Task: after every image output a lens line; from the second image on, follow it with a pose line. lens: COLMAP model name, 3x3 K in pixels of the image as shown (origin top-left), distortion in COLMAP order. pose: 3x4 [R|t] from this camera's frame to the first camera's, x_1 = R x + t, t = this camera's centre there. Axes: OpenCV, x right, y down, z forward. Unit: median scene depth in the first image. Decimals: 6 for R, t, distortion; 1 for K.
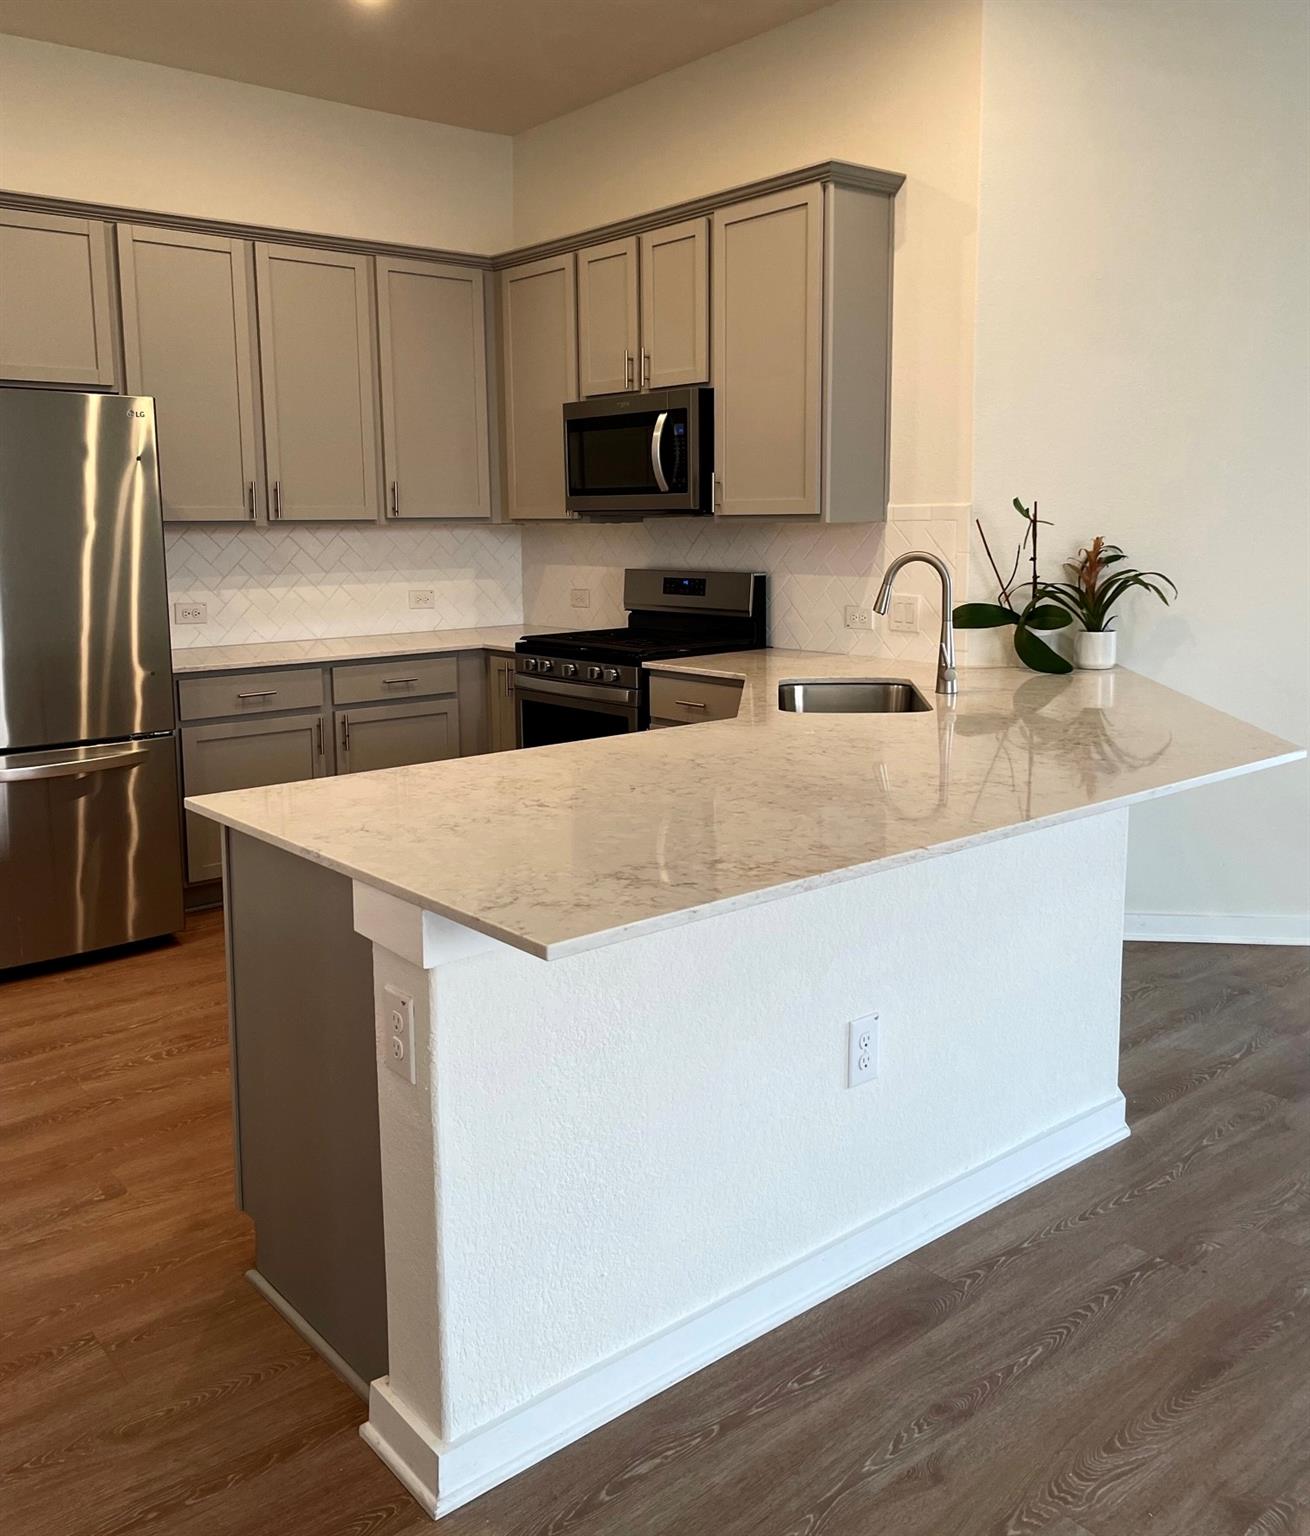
lens RADIAL K [[1320.3, 0, 657.5], [0, 1320.3, 691.9], [0, 0, 1]] dist [0.068258, -0.103787]
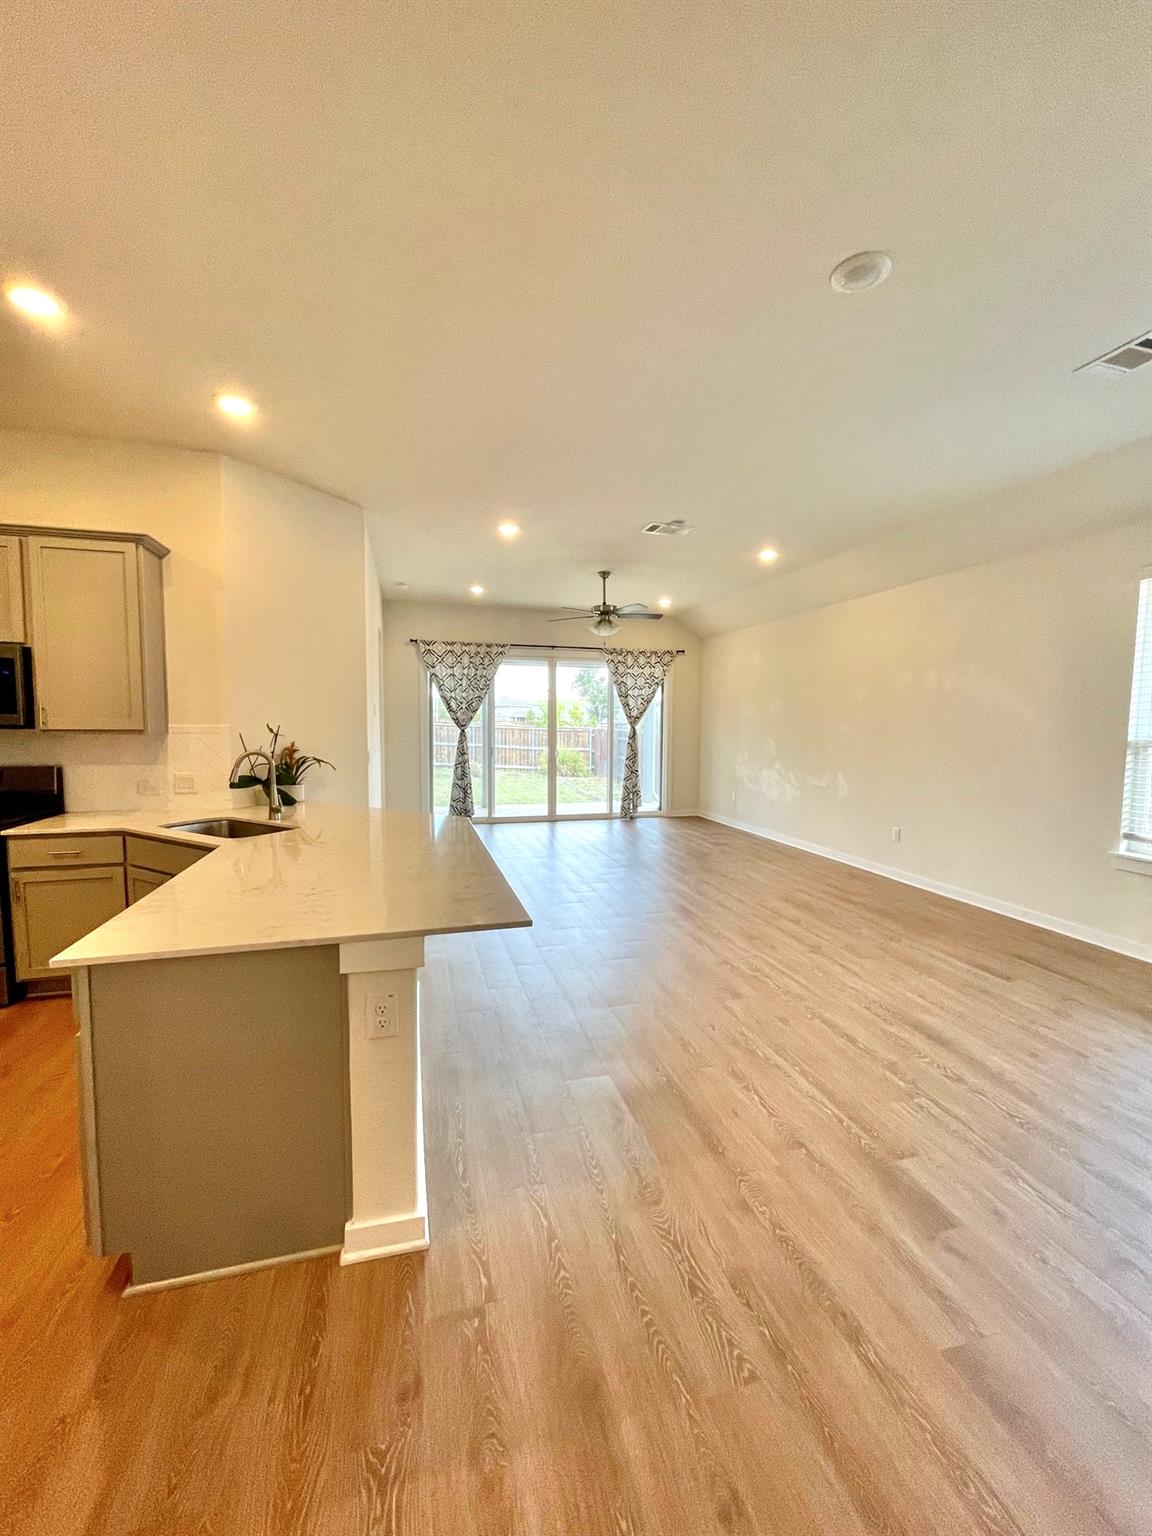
lens RADIAL K [[617.2, 0, 576.0], [0, 617.2, 768.0], [0, 0, 1]] dist [-0.000876, -0.000103]
pose [[0.413191, -0.053245, 0.909087, -0.366389], [0.108730, 0.994032, 0.008802, -0.029278], [-0.904130, 0.095208, 0.416514, 0.150380]]
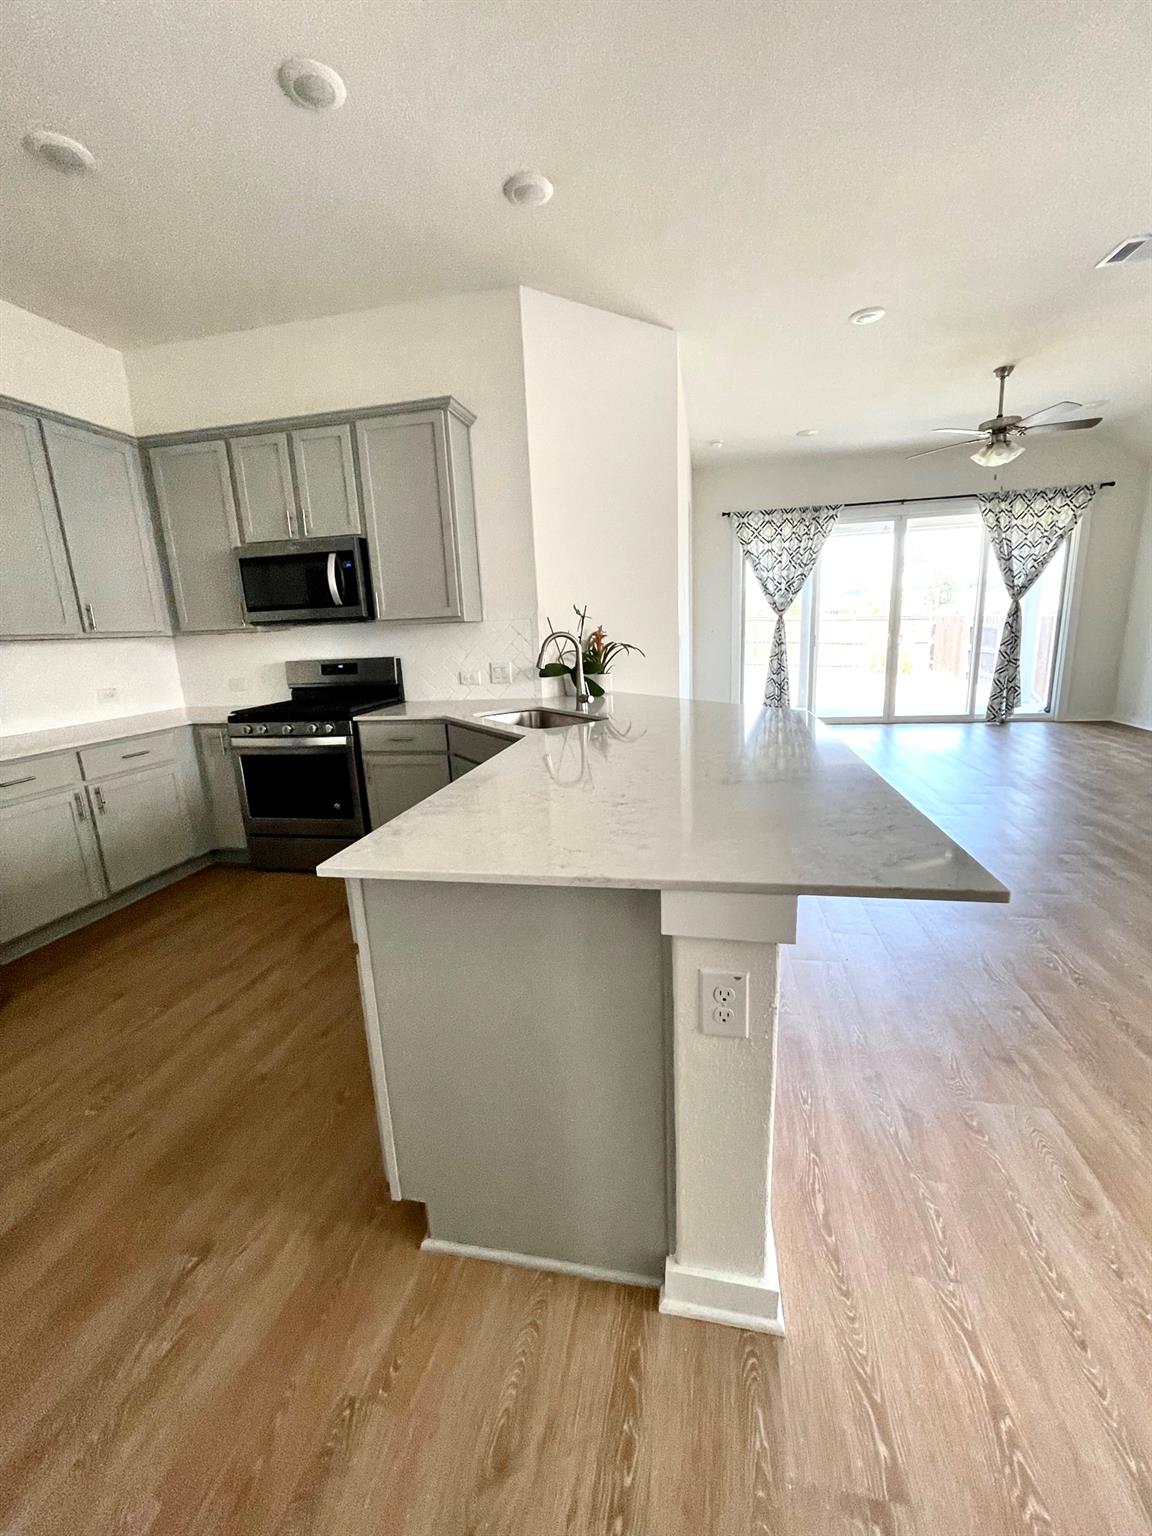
lens RADIAL K [[617.2, 0, 576.0], [0, 617.2, 768.0], [0, 0, 1]] dist [-0.000876, -0.000103]
pose [[0.782199, -0.161152, 0.601827, -0.256541], [0.118014, 0.986805, 0.110854, -0.013076], [-0.611750, -0.015685, 0.790896, 0.274001]]
